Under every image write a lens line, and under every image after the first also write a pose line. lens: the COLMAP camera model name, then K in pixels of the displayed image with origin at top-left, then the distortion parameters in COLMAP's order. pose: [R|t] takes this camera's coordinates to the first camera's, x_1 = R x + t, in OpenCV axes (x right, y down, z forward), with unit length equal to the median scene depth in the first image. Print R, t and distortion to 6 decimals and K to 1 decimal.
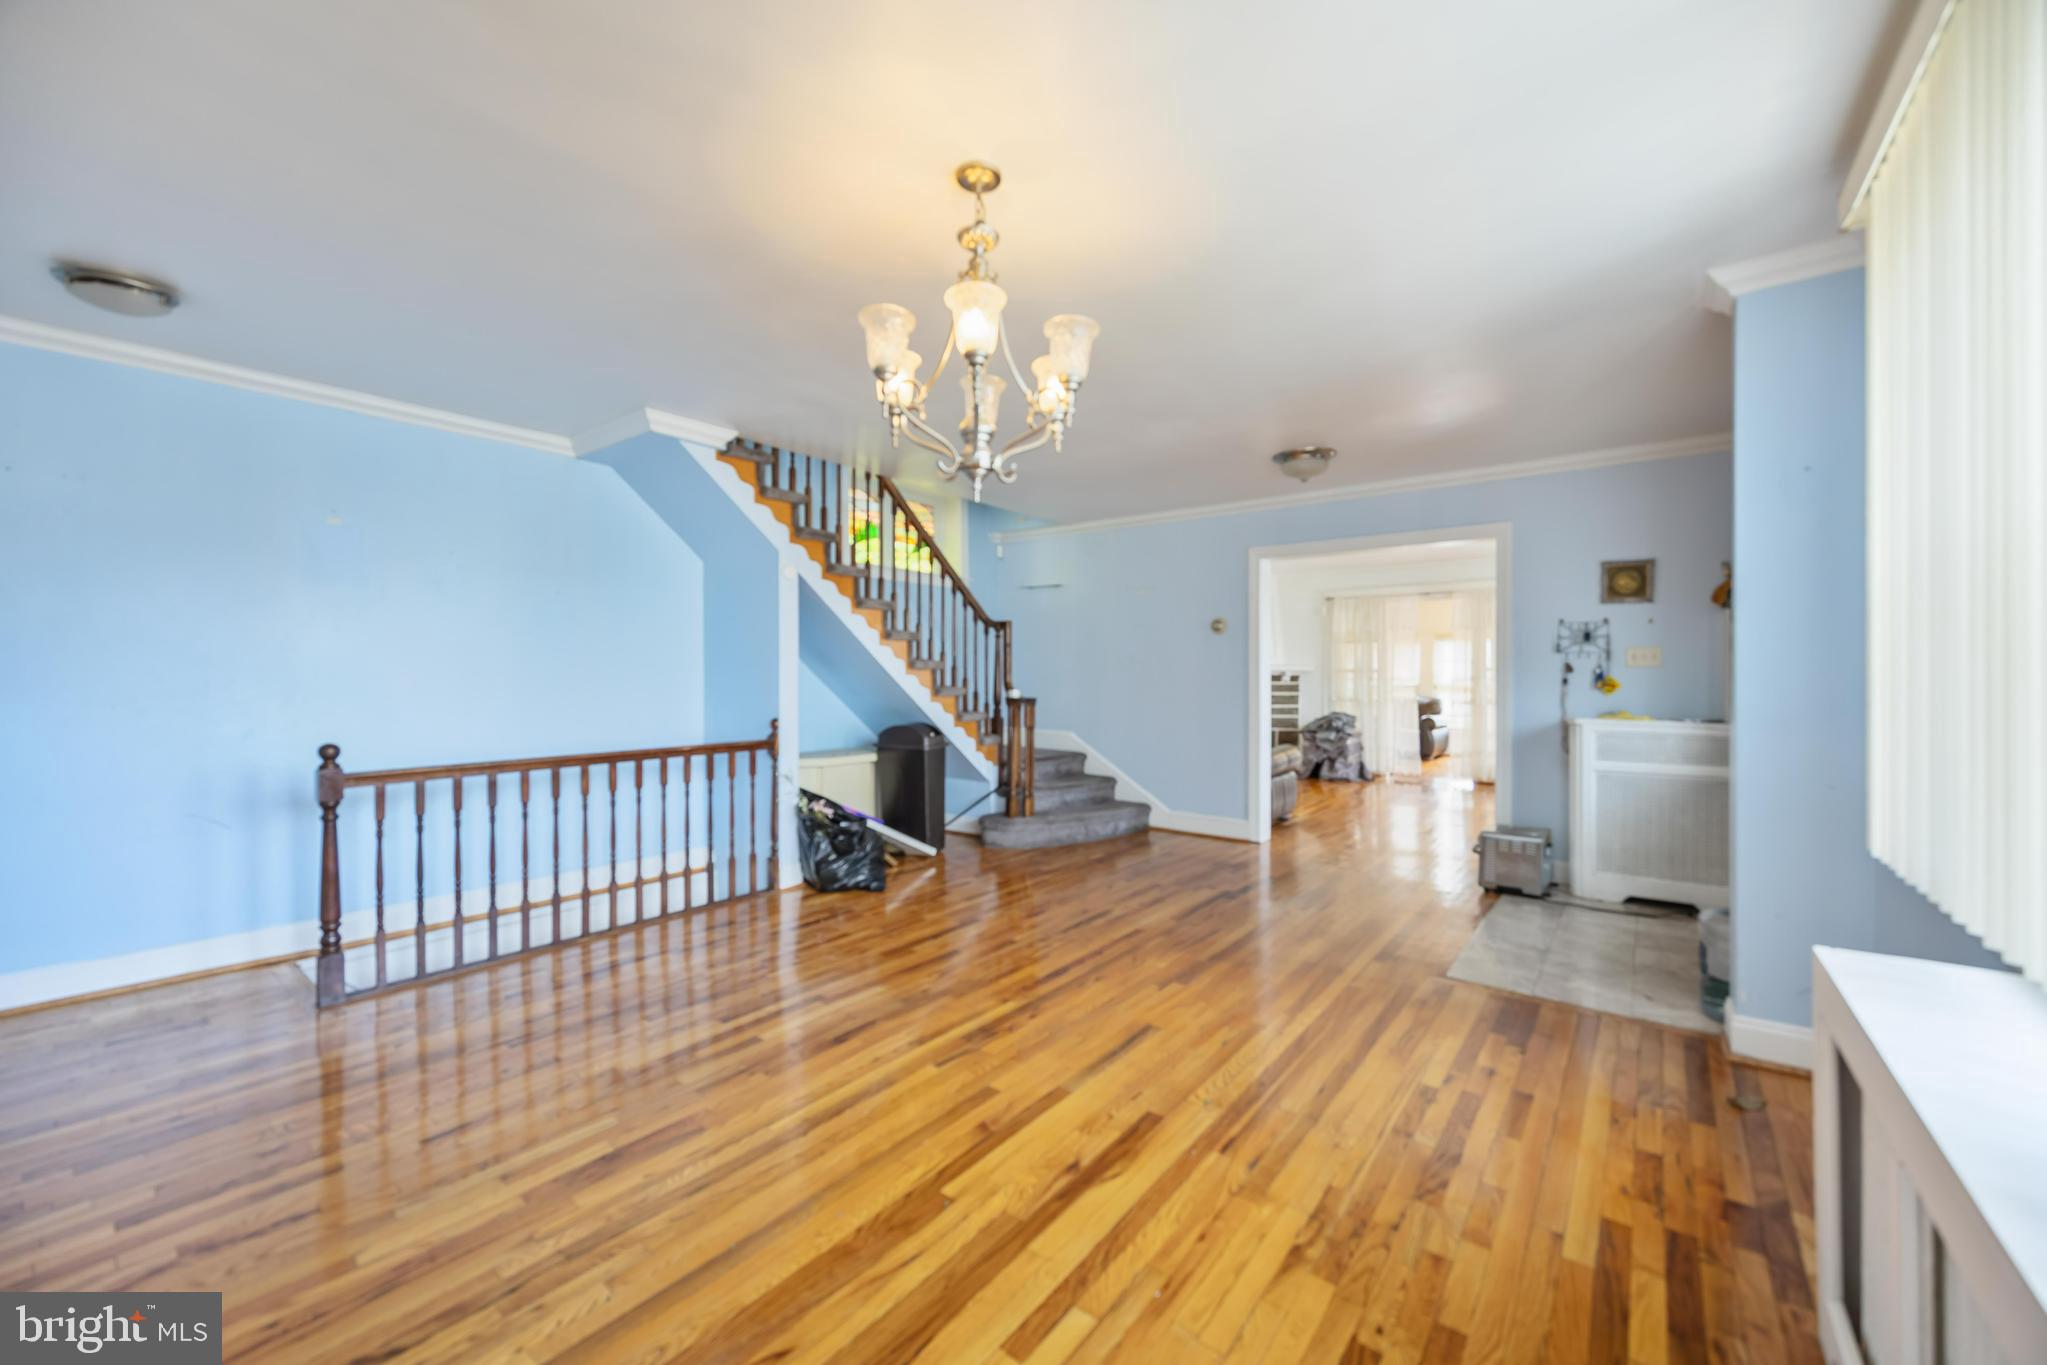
lens RADIAL K [[783.3, 0, 1023.8], [0, 783.3, 674.7], [0, 0, 1]] dist [-0.000986, -0.000085]
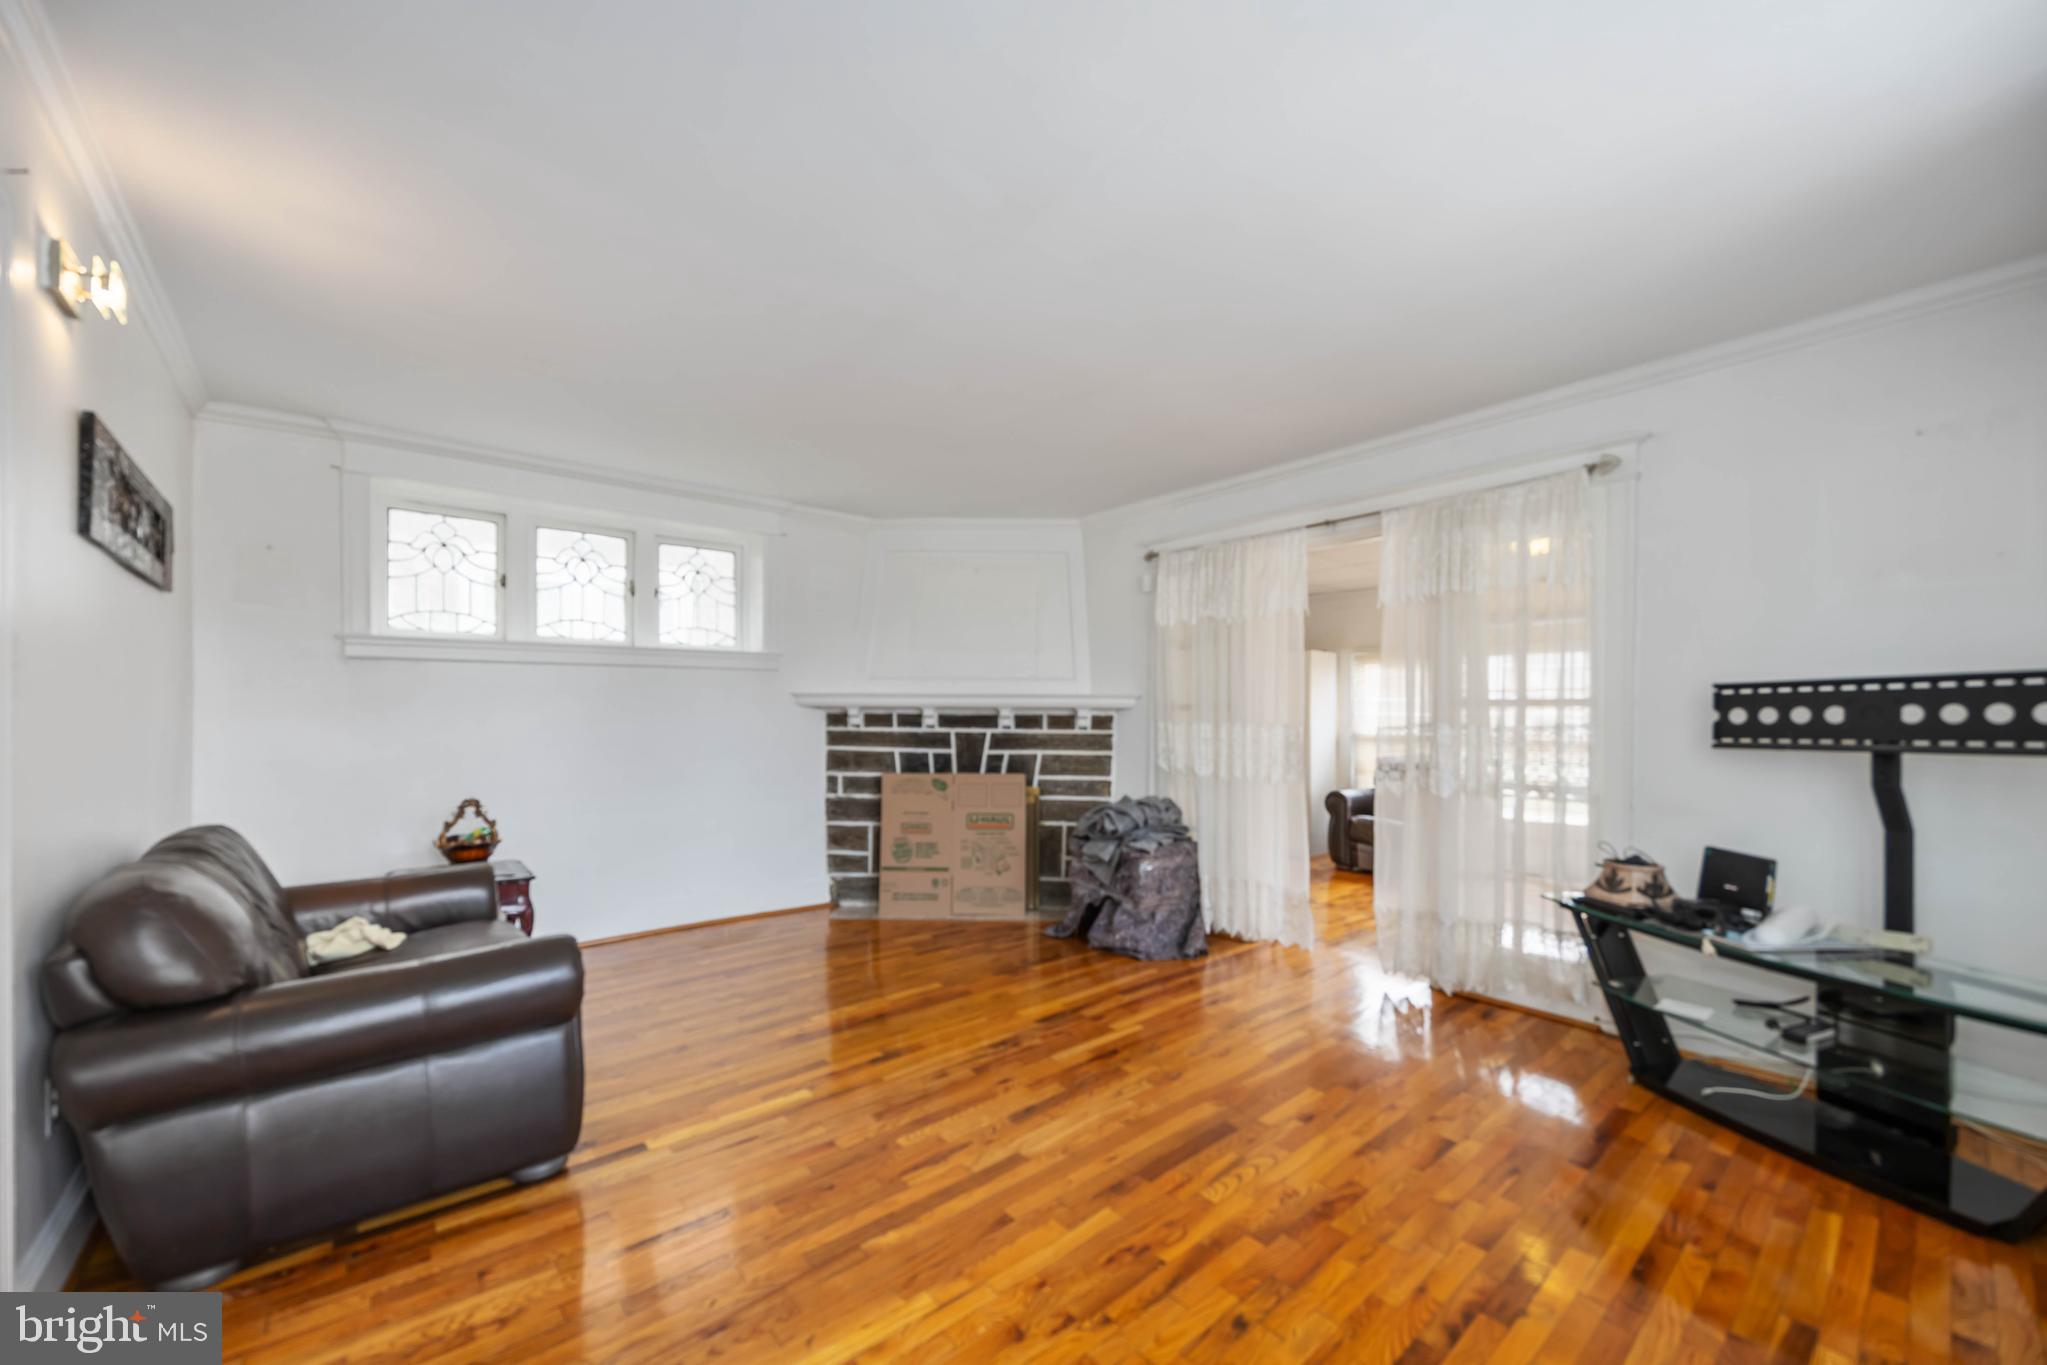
lens RADIAL K [[785.6, 0, 1023.2], [0, 785.6, 699.4], [0, 0, 1]] dist [-0.001099, -0.000225]
pose [[0.980986, 0.002530, -0.194061, 0.945116], [-0.006984, 0.999728, -0.022271, 0.004186], [0.193952, 0.023202, 0.980737, 1.195774]]
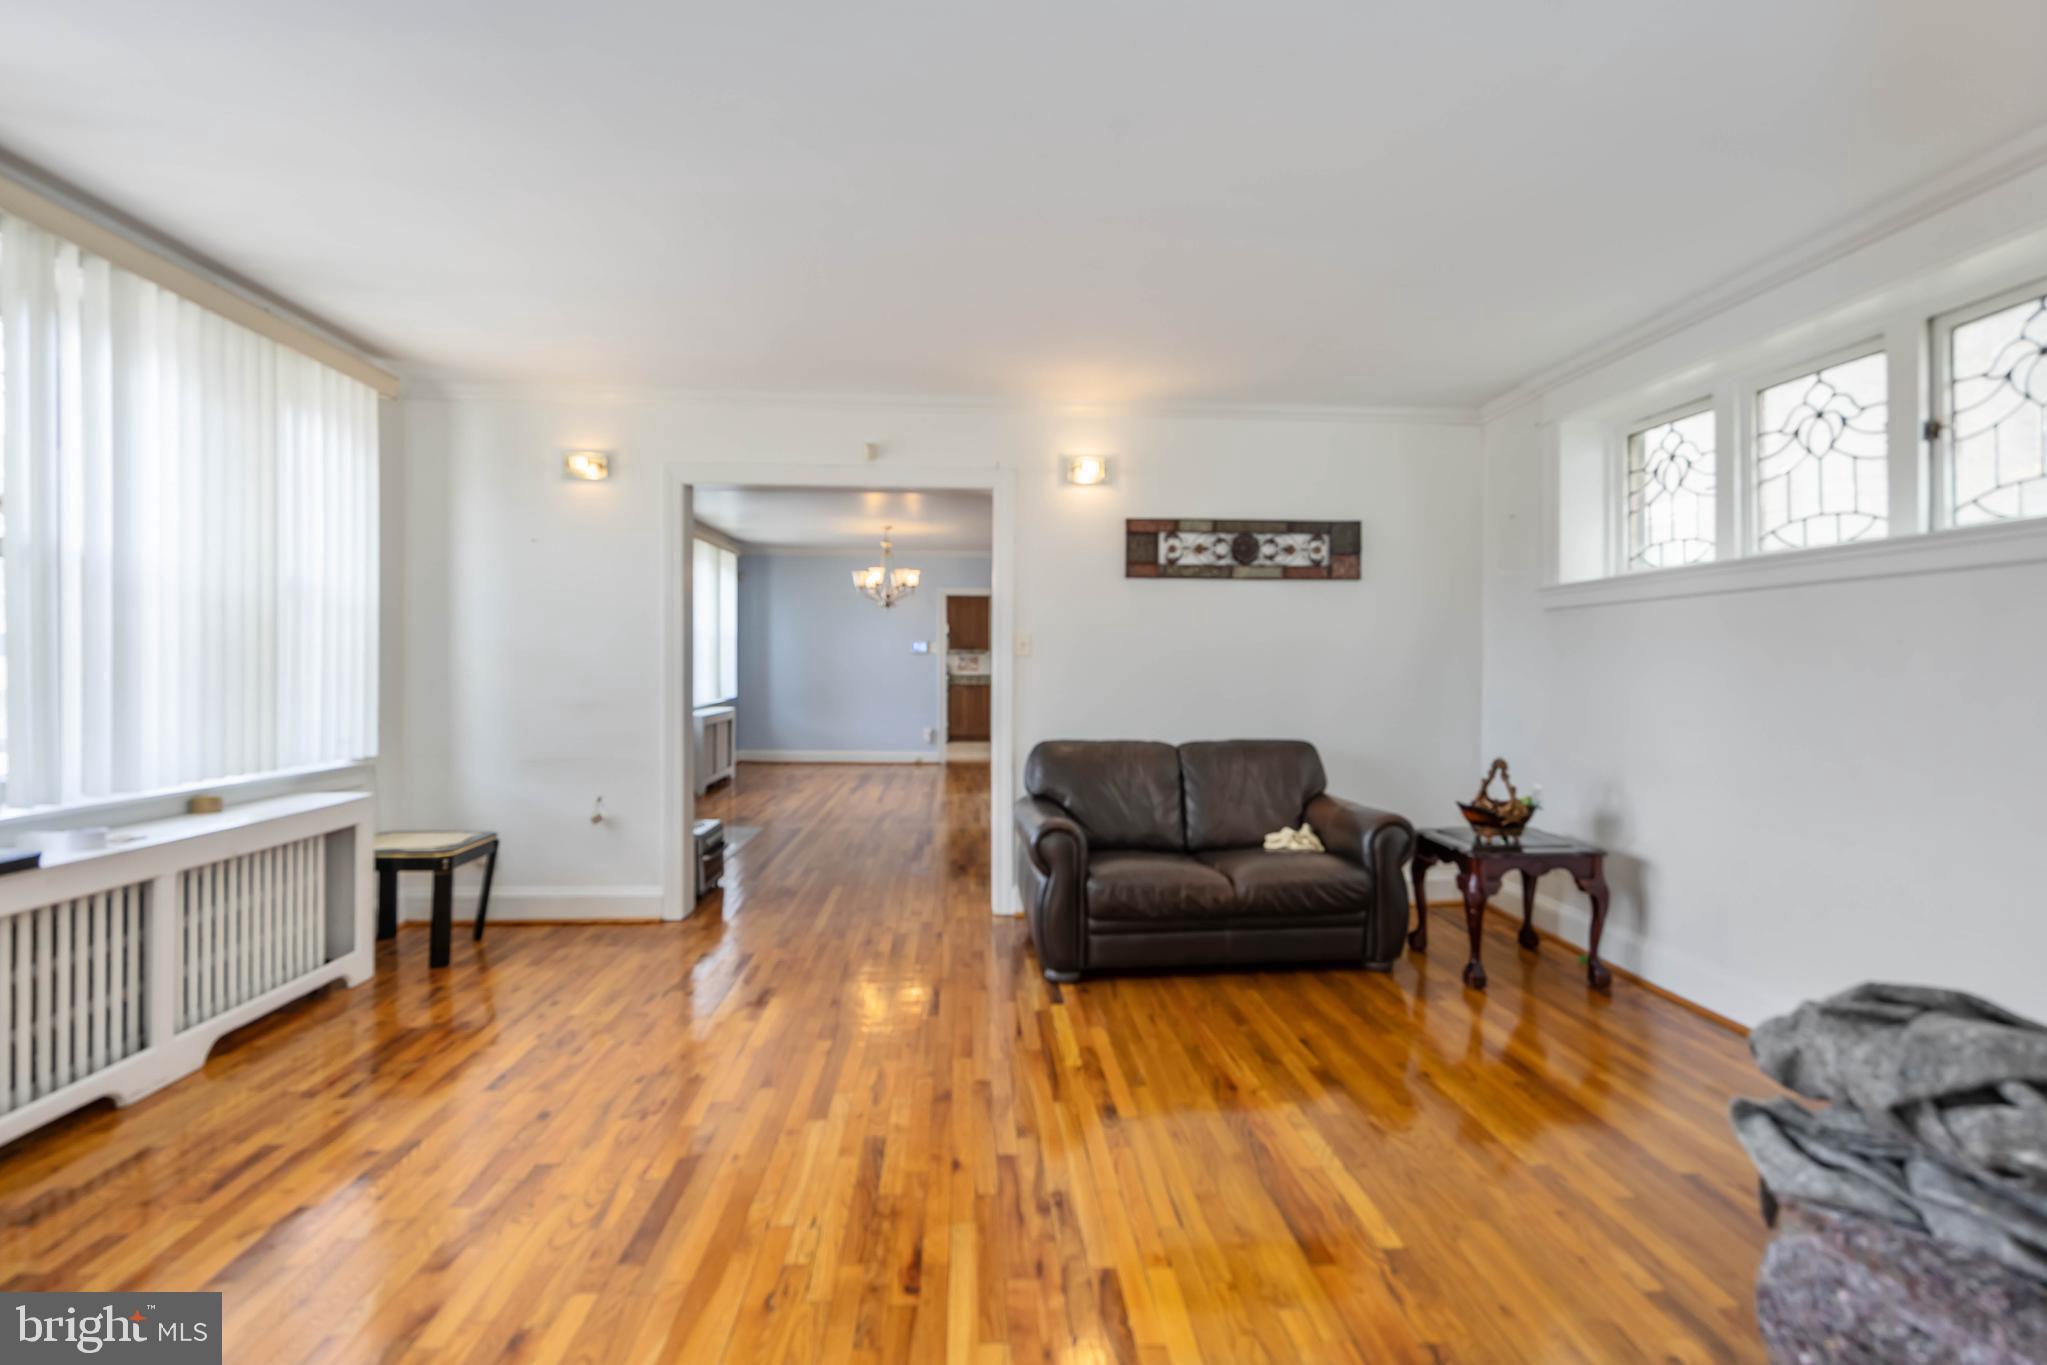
lens RADIAL K [[879.0, 0, 1023.2], [0, 879.0, 665.9], [0, 0, 1]] dist [0.000005, -0.000022]
pose [[-0.736893, 0.006049, -0.675982, 1.131699], [-0.000022, 0.999960, 0.008972, -0.003829], [0.676009, 0.006626, -0.736863, 2.230658]]
